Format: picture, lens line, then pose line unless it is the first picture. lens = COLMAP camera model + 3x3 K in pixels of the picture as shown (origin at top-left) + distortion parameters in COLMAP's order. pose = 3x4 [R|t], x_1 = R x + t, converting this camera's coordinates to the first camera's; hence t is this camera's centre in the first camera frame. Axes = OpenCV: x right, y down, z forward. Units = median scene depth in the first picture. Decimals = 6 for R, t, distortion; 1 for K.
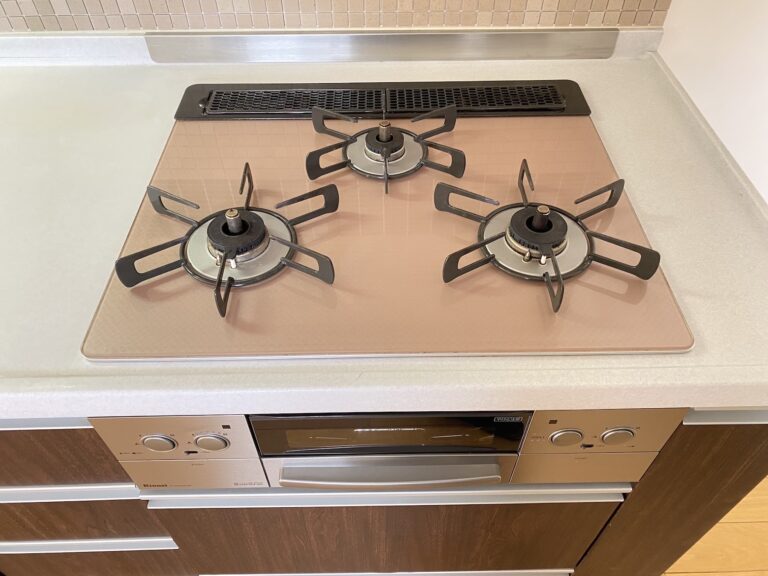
lens RADIAL K [[586.7, 0, 384.2], [0, 586.7, 286.4], [0, 0, 1]] dist [0.029907, -0.004505]
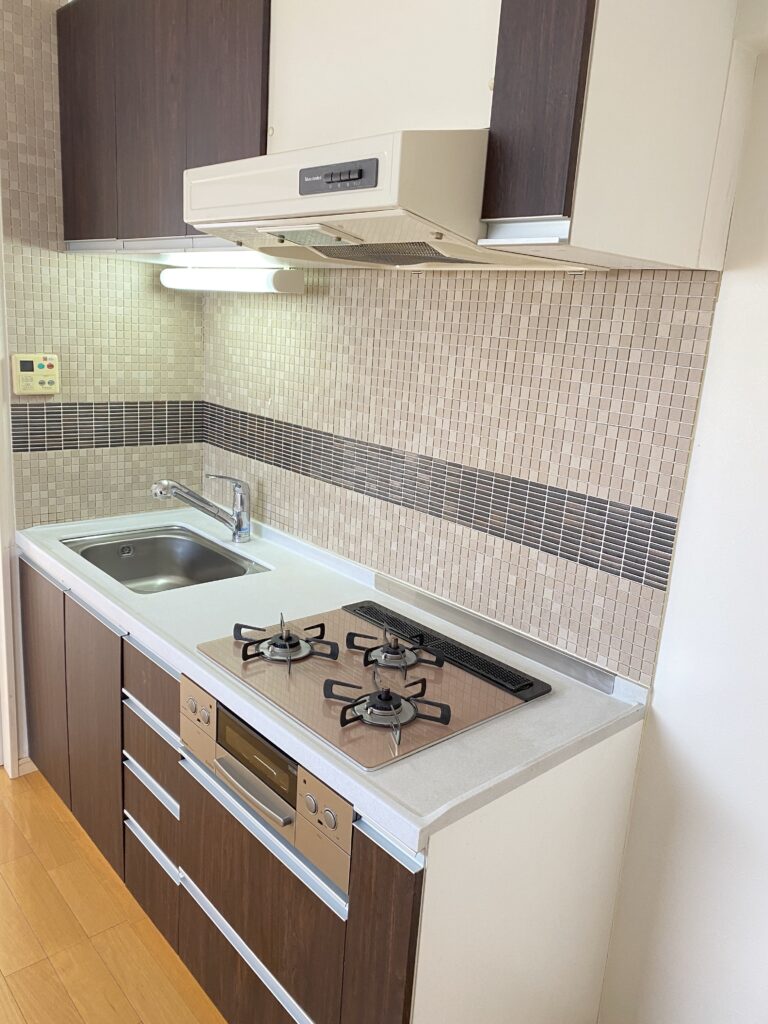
lens RADIAL K [[782.2, 0, 383.1], [0, 782.2, 511.4], [0, 0, 1]] dist [0.029907, -0.004505]
pose [[0.647984, 0.233268, -0.725053, 1.399170], [-0.613341, 0.724220, -0.315146, 0.176535], [0.451585, 0.648915, 0.612357, -0.584574]]
